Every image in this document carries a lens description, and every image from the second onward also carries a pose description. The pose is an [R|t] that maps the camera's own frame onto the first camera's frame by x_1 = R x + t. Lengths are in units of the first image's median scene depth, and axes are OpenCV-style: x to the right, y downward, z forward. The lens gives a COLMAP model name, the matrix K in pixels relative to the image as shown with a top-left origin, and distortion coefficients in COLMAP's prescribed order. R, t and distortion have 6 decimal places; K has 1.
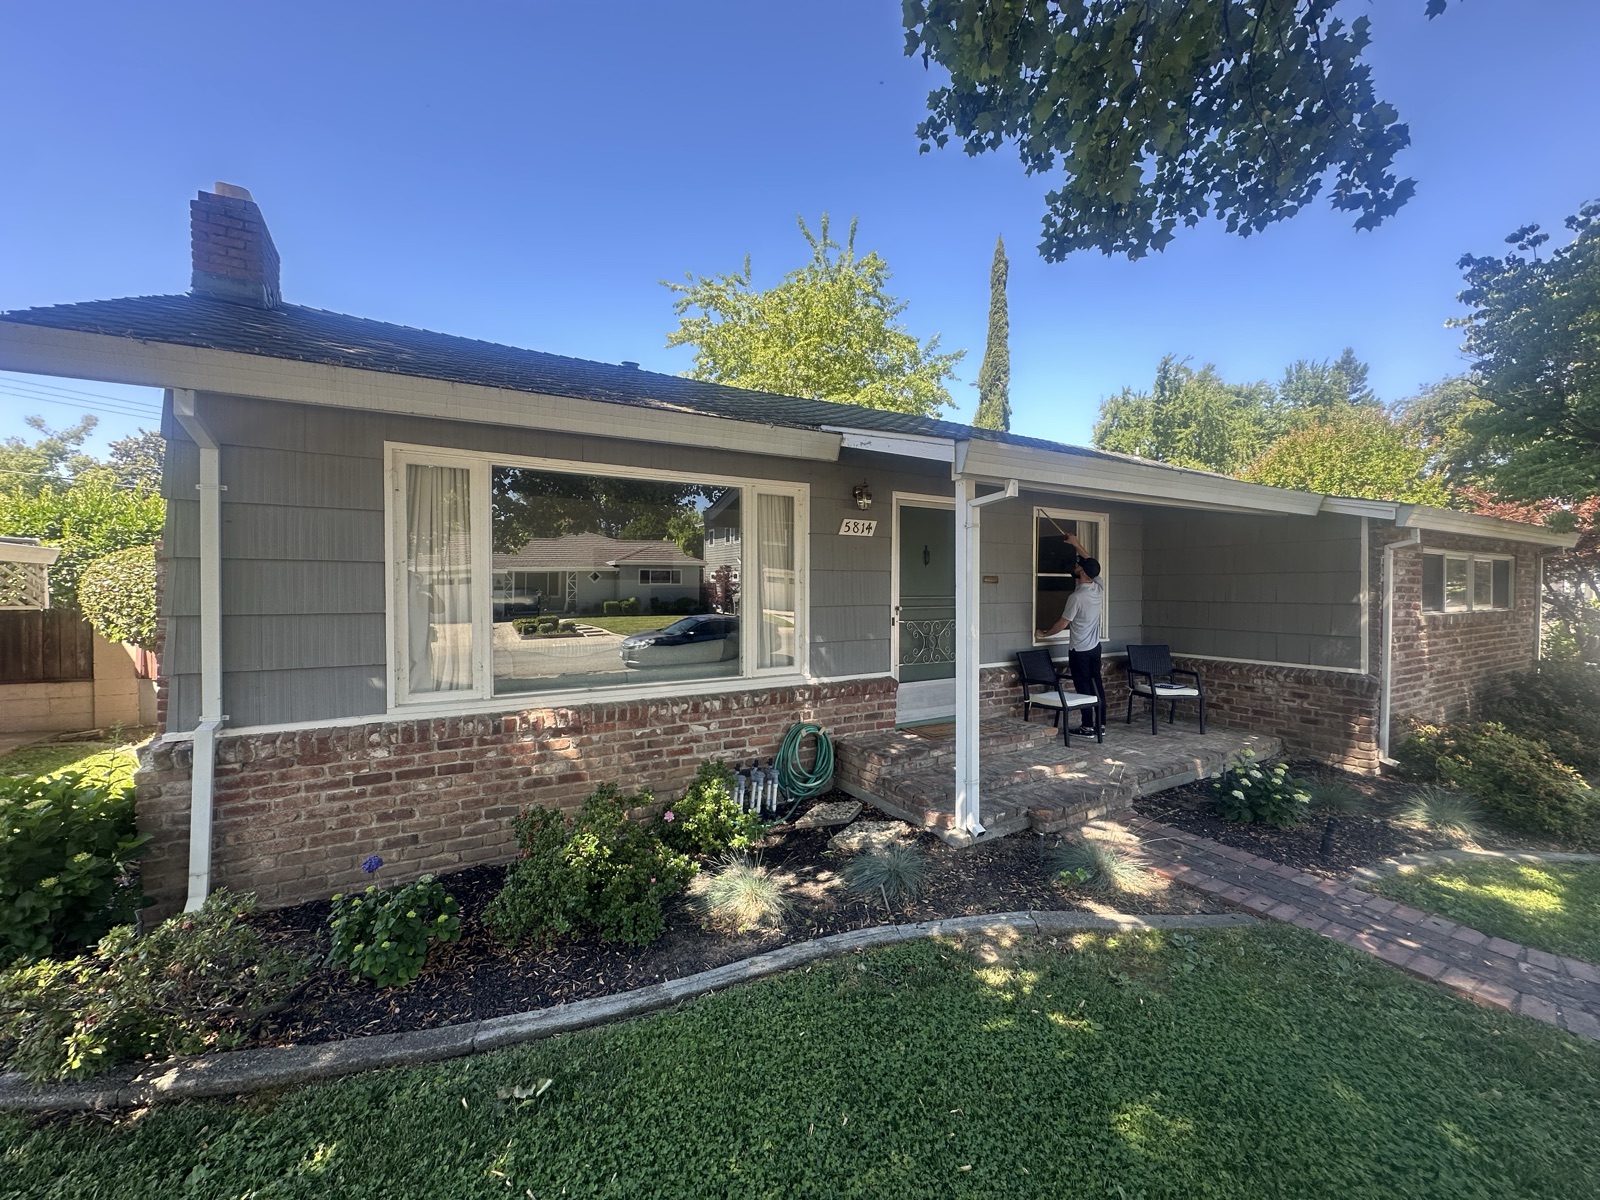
lens RADIAL K [[631.5, 0, 800.0], [0, 631.5, 600.0], [0, 0, 1]] dist [0.001137, -0.003118]
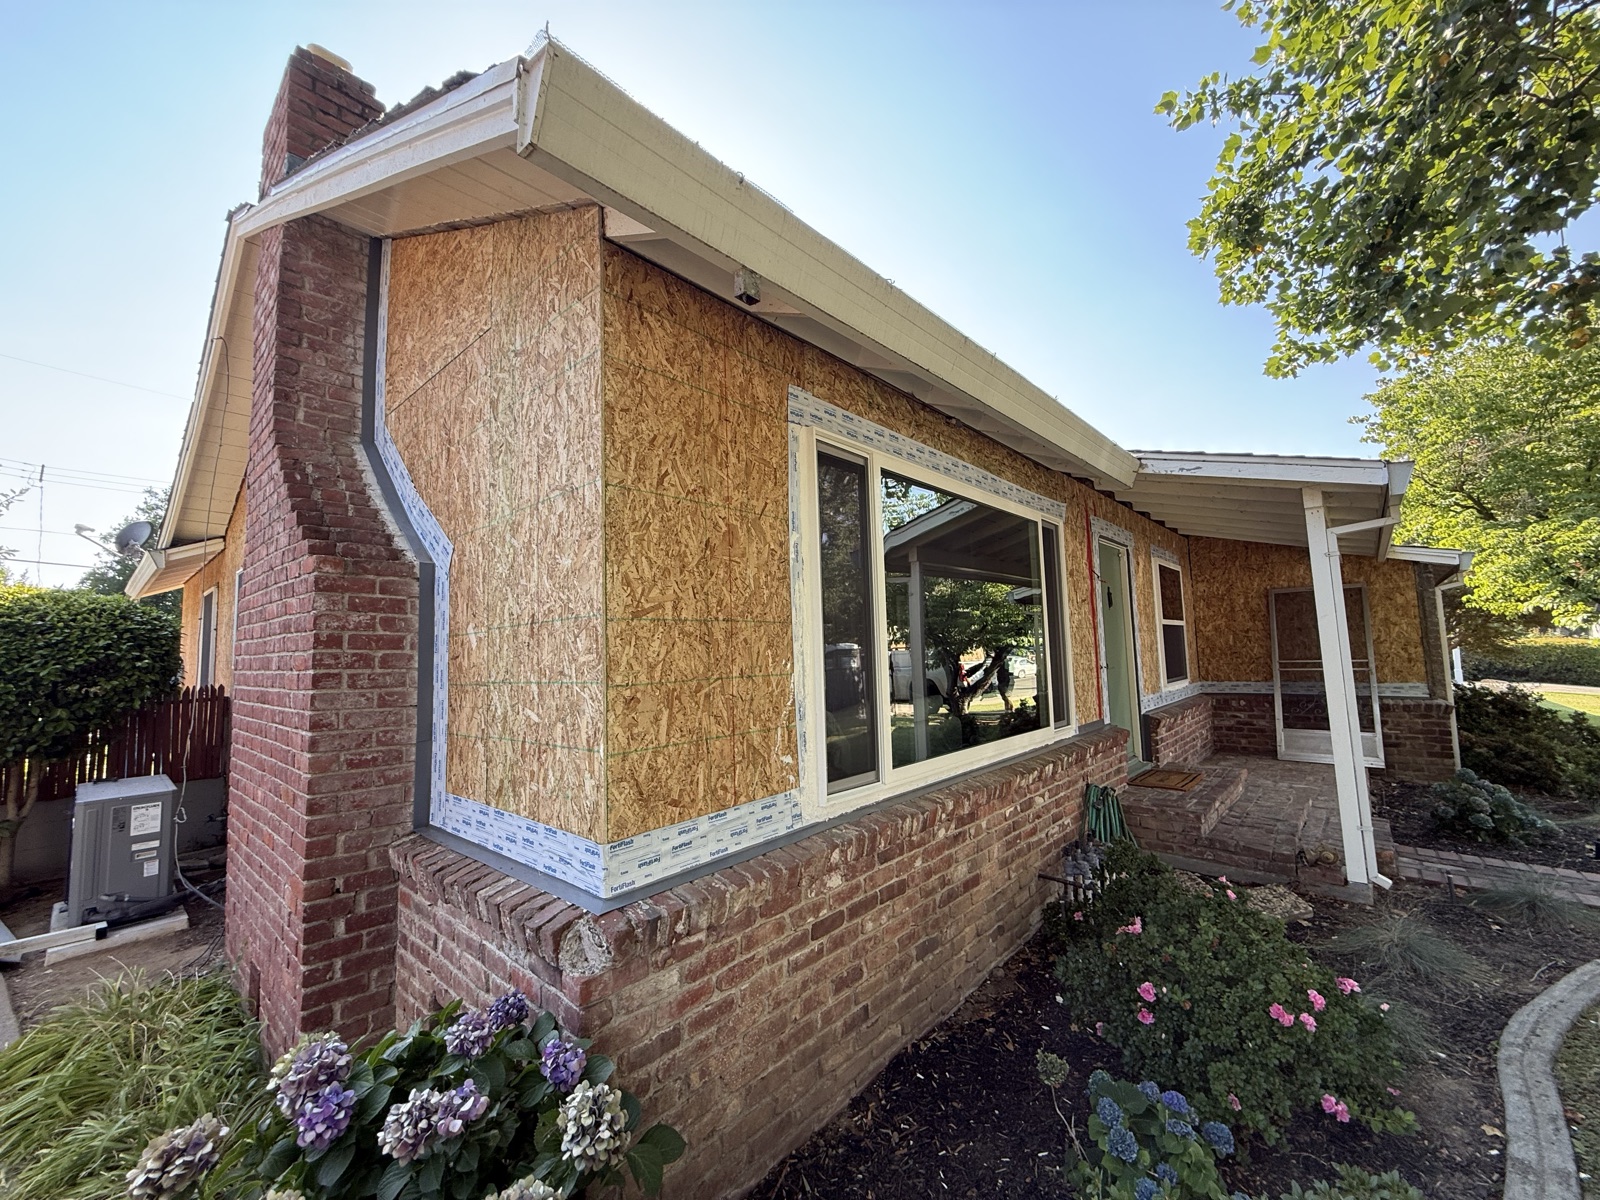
lens RADIAL K [[637.5, 0, 800.0], [0, 637.5, 600.0], [0, 0, 1]] dist [-0.001263, 0.000295]
pose [[0.953799, -0.004055, 0.300417, -0.556861], [0.036274, 0.994149, -0.101746, 0.014973], [-0.298246, 0.107942, 0.948366, 0.228487]]
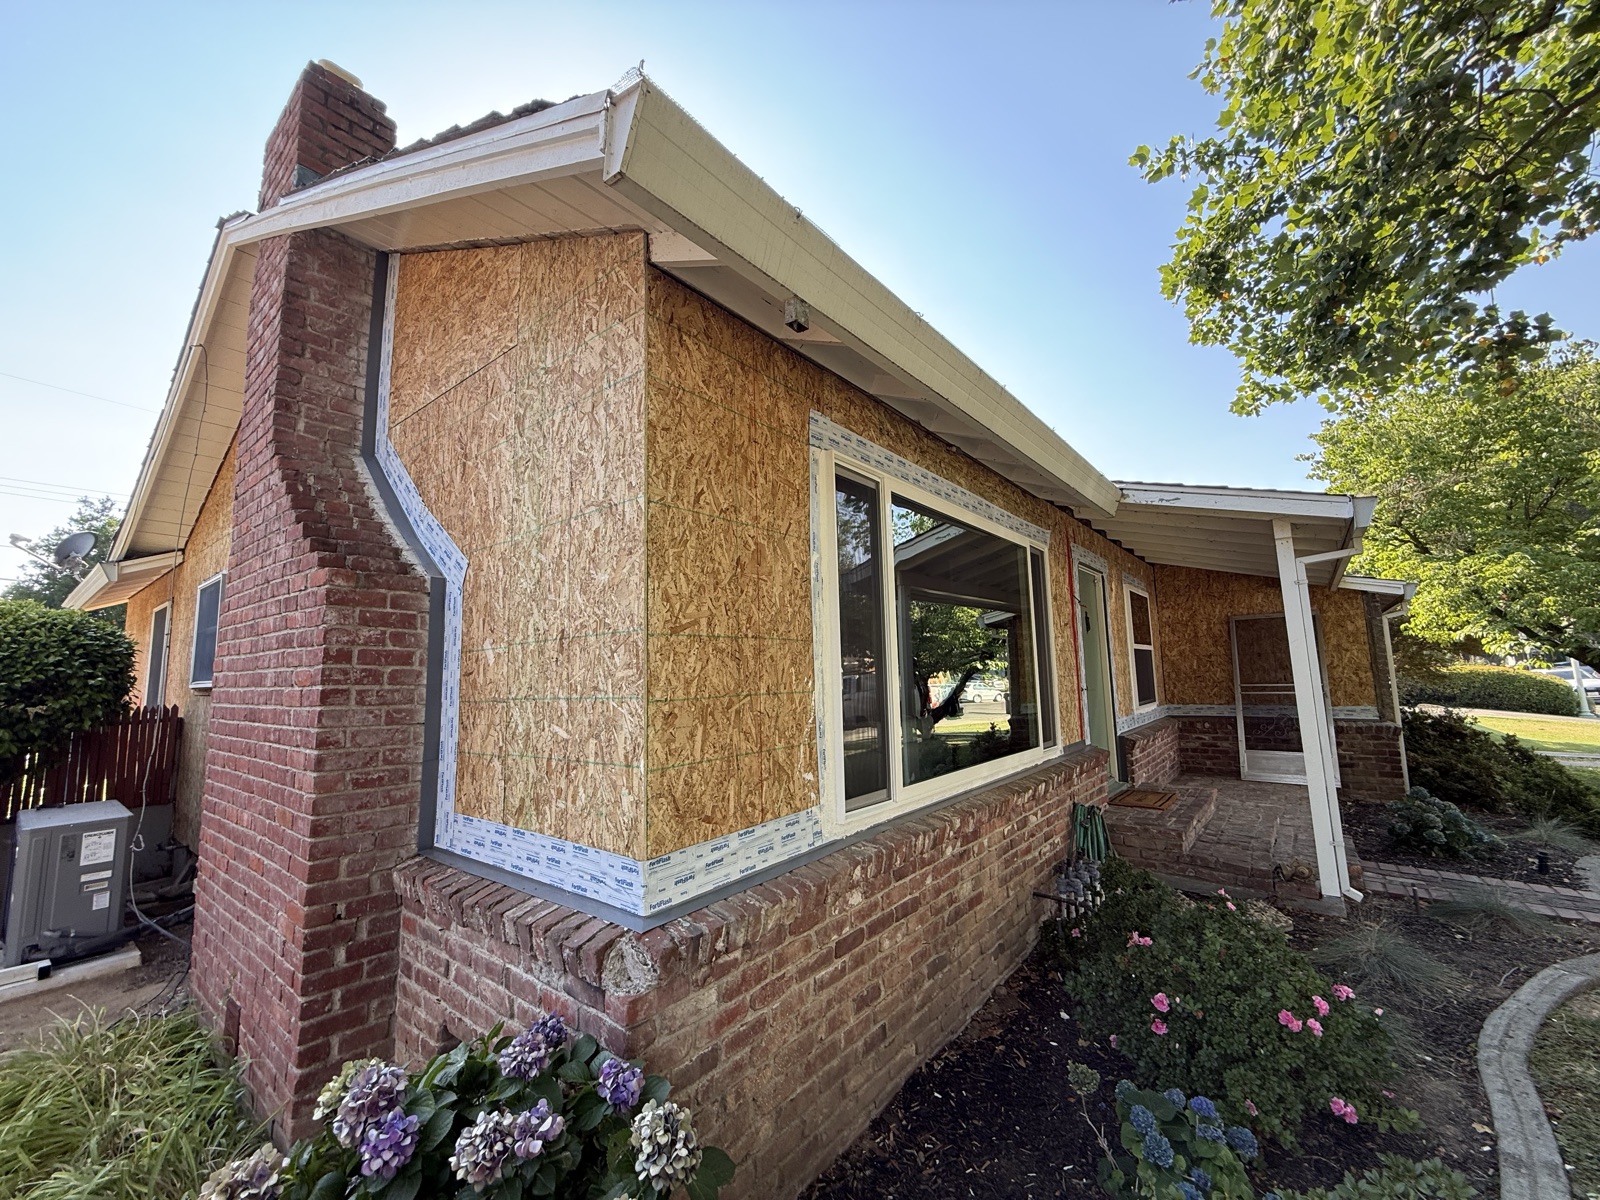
lens RADIAL K [[637.5, 0, 800.0], [0, 637.5, 600.0], [0, 0, 1]] dist [-0.001337, 0.000227]
pose [[0.934847, 0.018095, 0.354588, -0.595931], [0.032573, 0.990118, -0.136401, 0.017717], [-0.353552, 0.139064, 0.925020, 0.234670]]
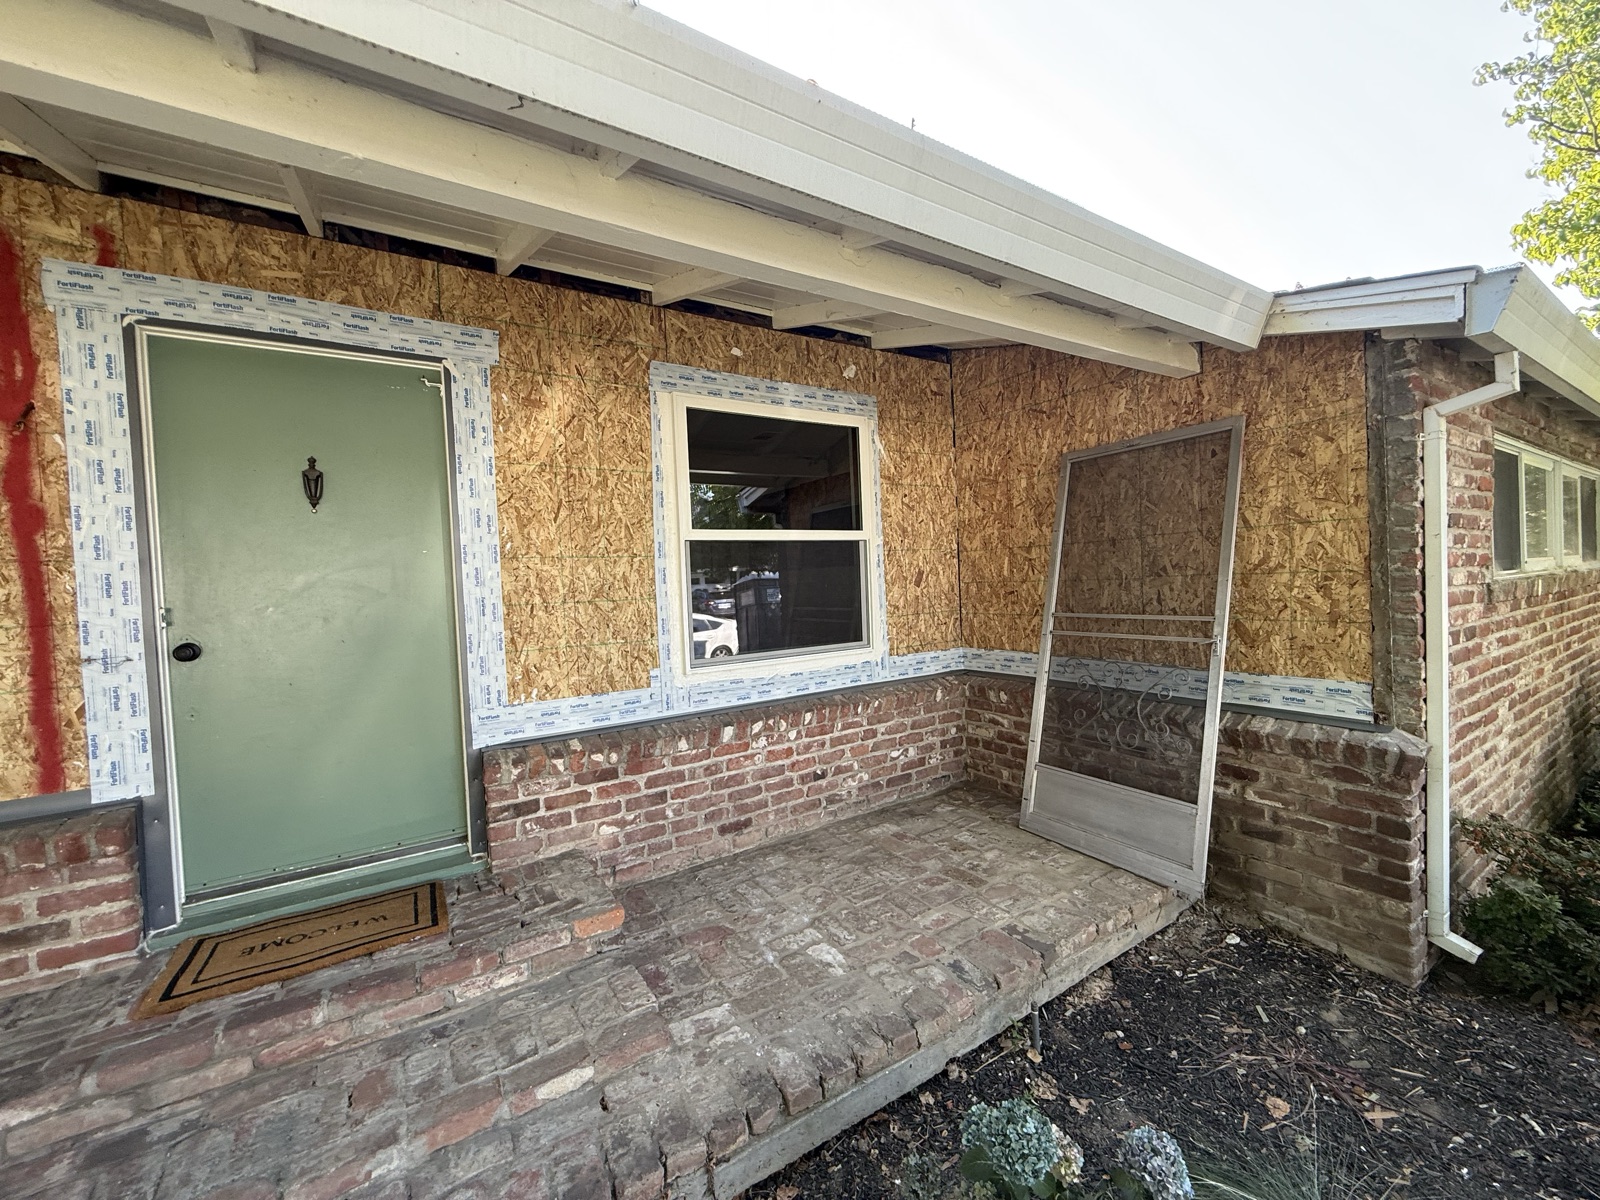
lens RADIAL K [[637.5, 0, 800.0], [0, 637.5, 600.0], [0, 0, 1]] dist [-0.001263, 0.000295]
pose [[0.998506, -0.043437, 0.033163, 0.509356], [0.043146, 0.999024, 0.009458, 0.014001], [-0.033542, -0.008013, 0.999405, 0.604721]]
